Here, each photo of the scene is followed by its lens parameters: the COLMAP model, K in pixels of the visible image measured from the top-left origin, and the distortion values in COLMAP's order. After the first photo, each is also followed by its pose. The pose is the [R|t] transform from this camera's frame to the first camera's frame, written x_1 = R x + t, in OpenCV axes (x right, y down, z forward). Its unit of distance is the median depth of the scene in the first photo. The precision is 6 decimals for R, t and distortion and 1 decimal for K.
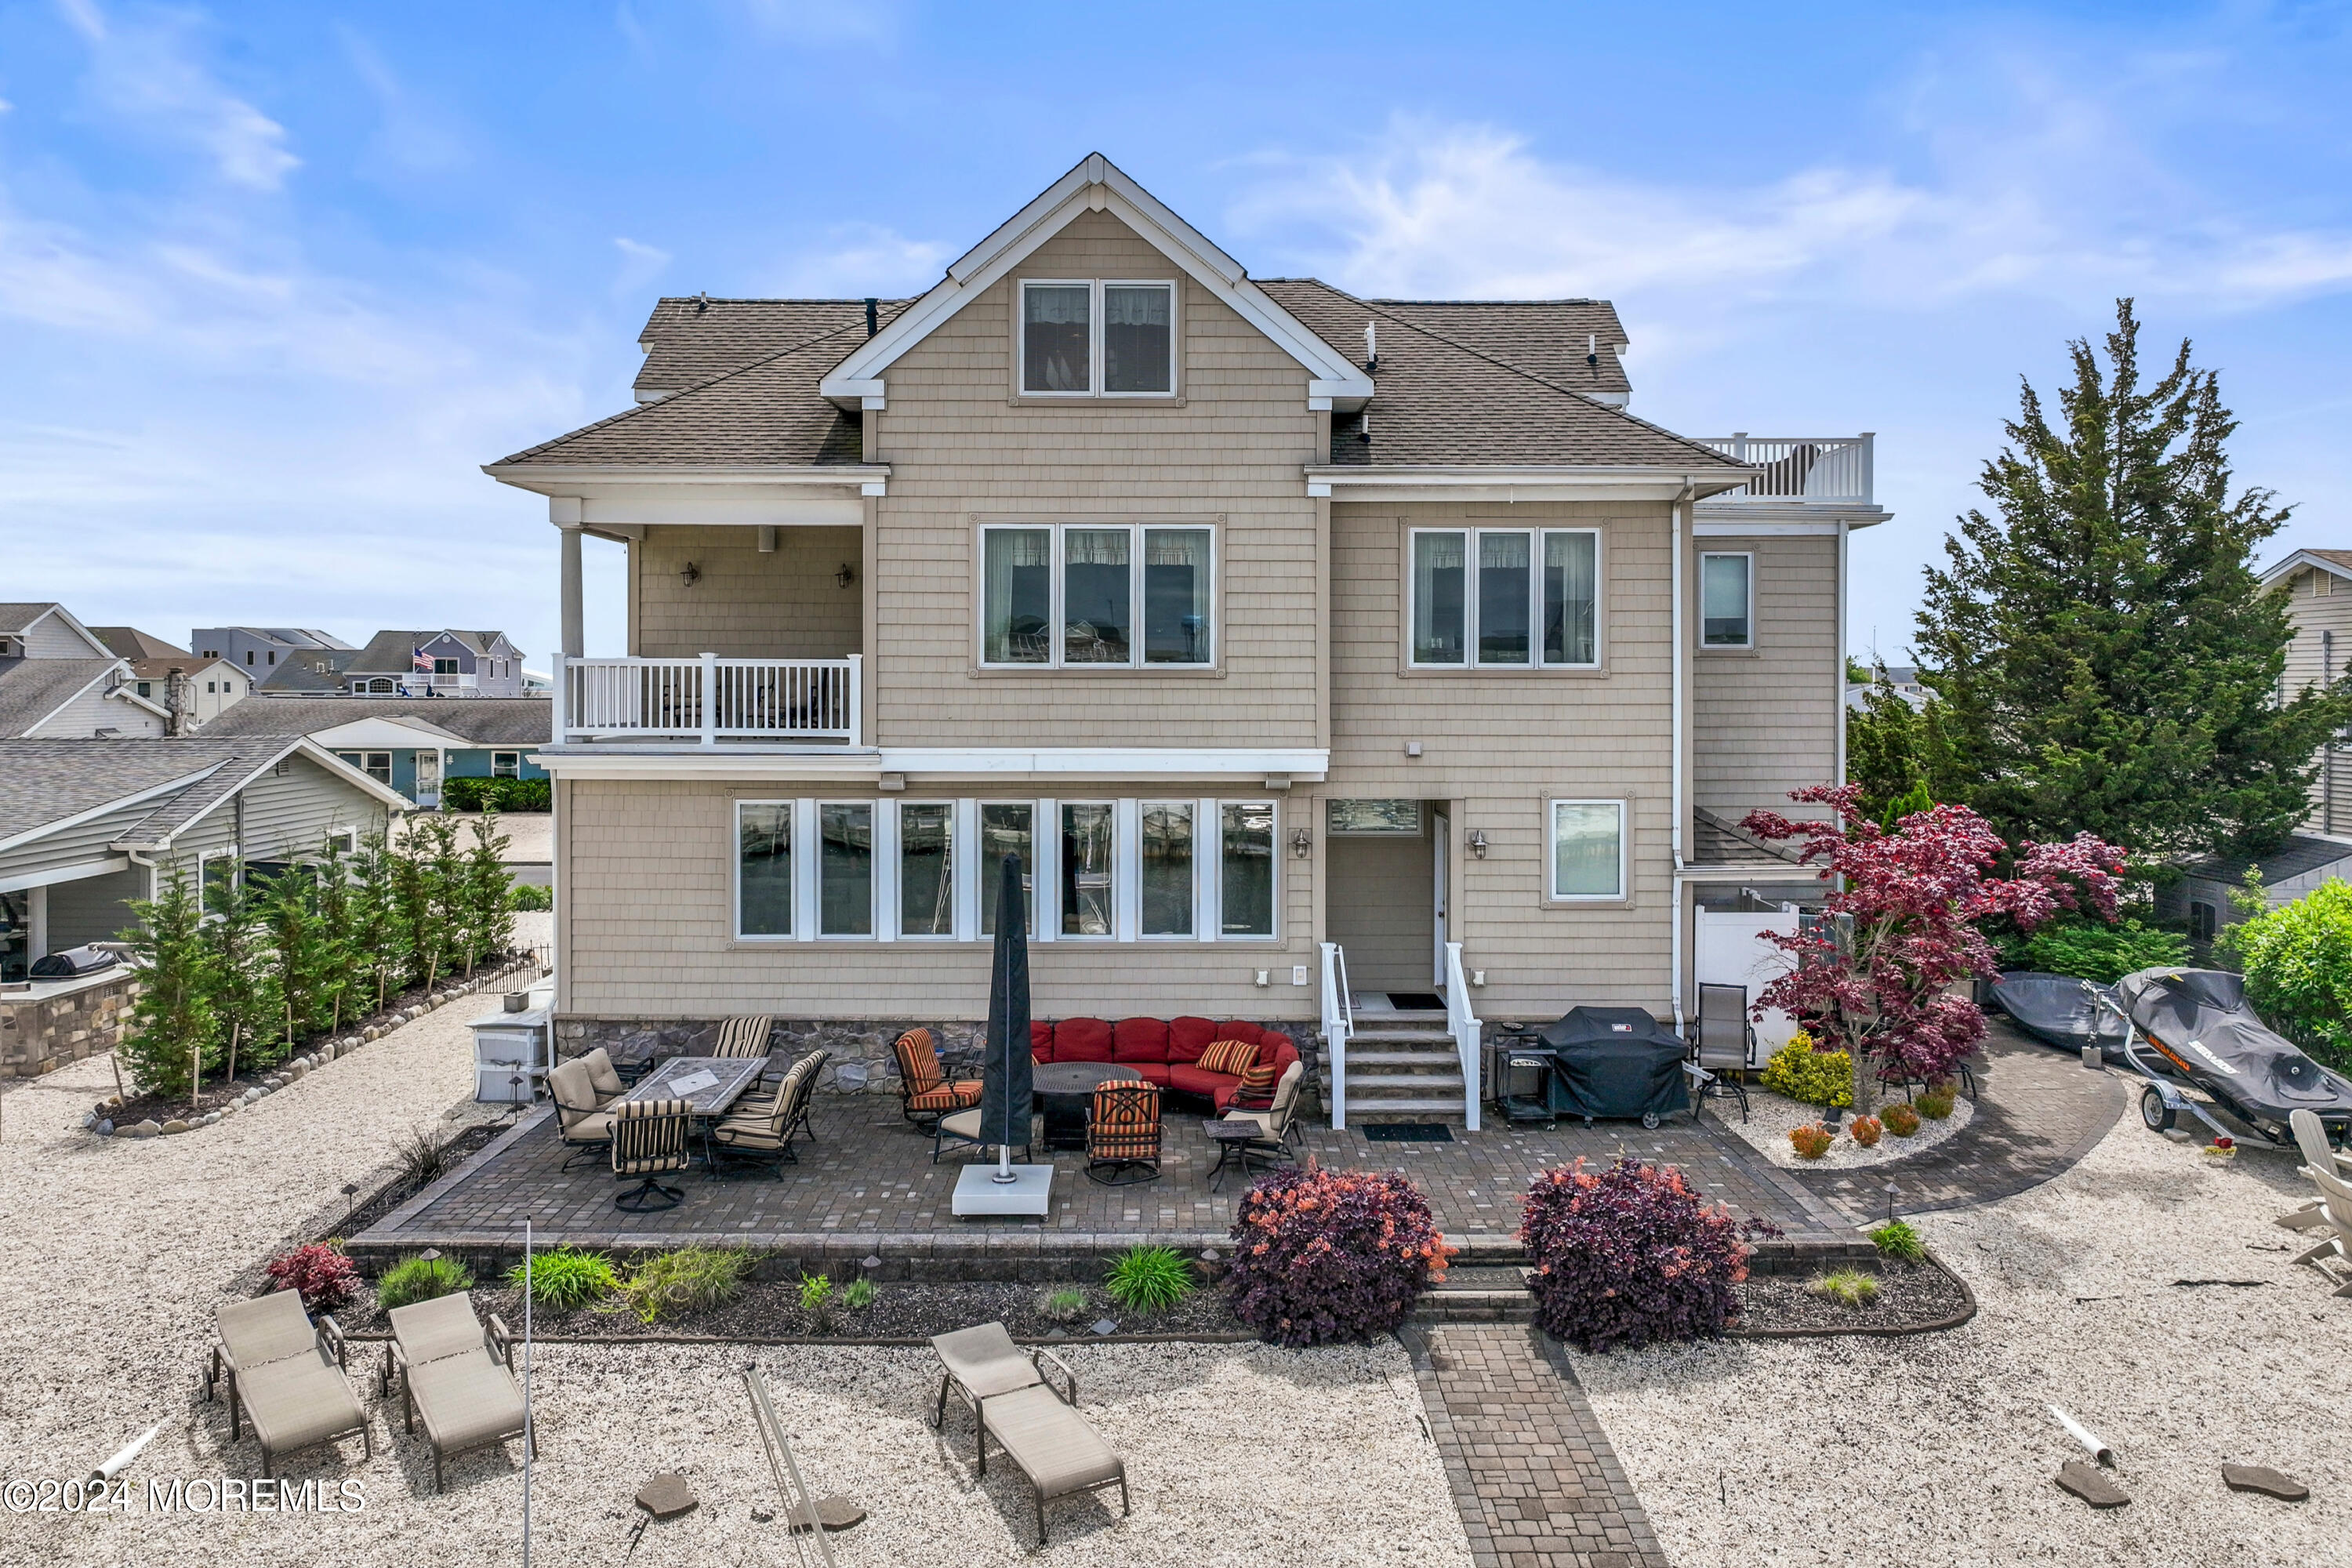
lens RADIAL K [[1672.9, 0, 1171.4], [0, 1672.9, 678.4], [0, 0, 1]] dist [0.003245, 0.008784]
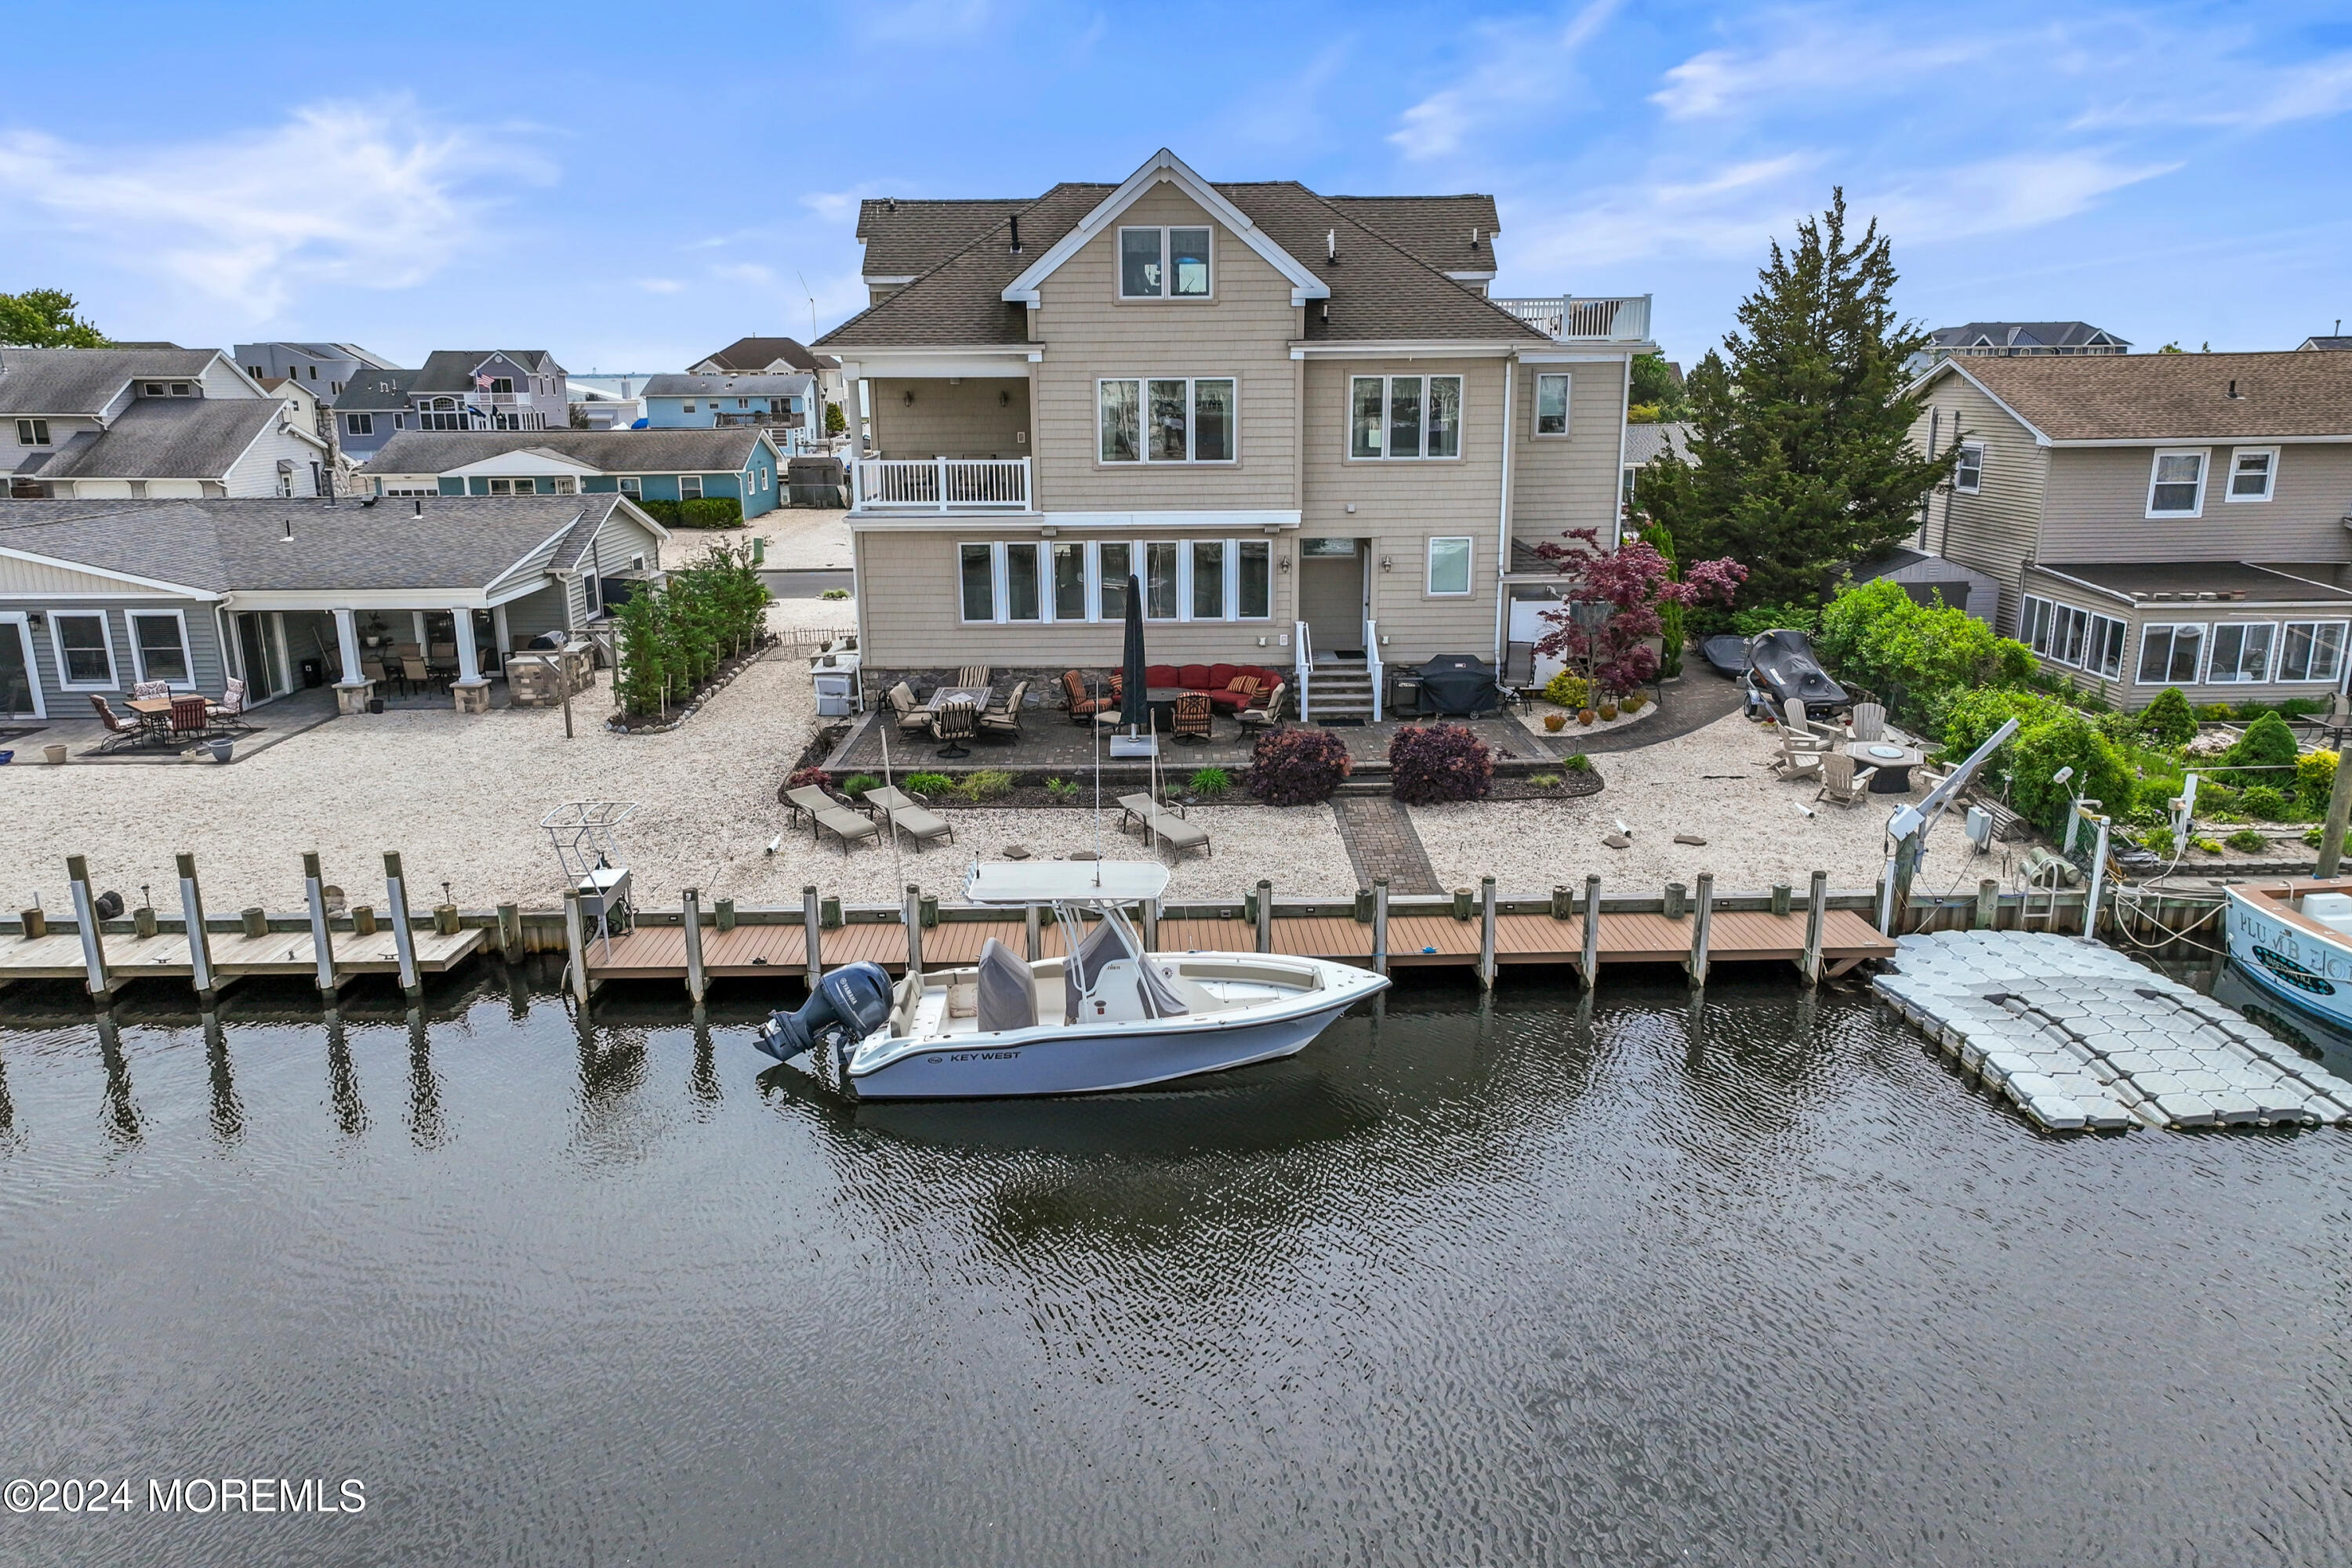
lens RADIAL K [[1716.4, 0, 1184.4], [0, 1716.4, 836.6], [0, 0, 1]] dist [0.005066, -0.000871]
pose [[0.999765, -0.013365, 0.017078, -0.061970], [0.008255, 0.962779, 0.270165, -0.113177], [-0.020053, -0.269960, 0.962663, -0.801286]]
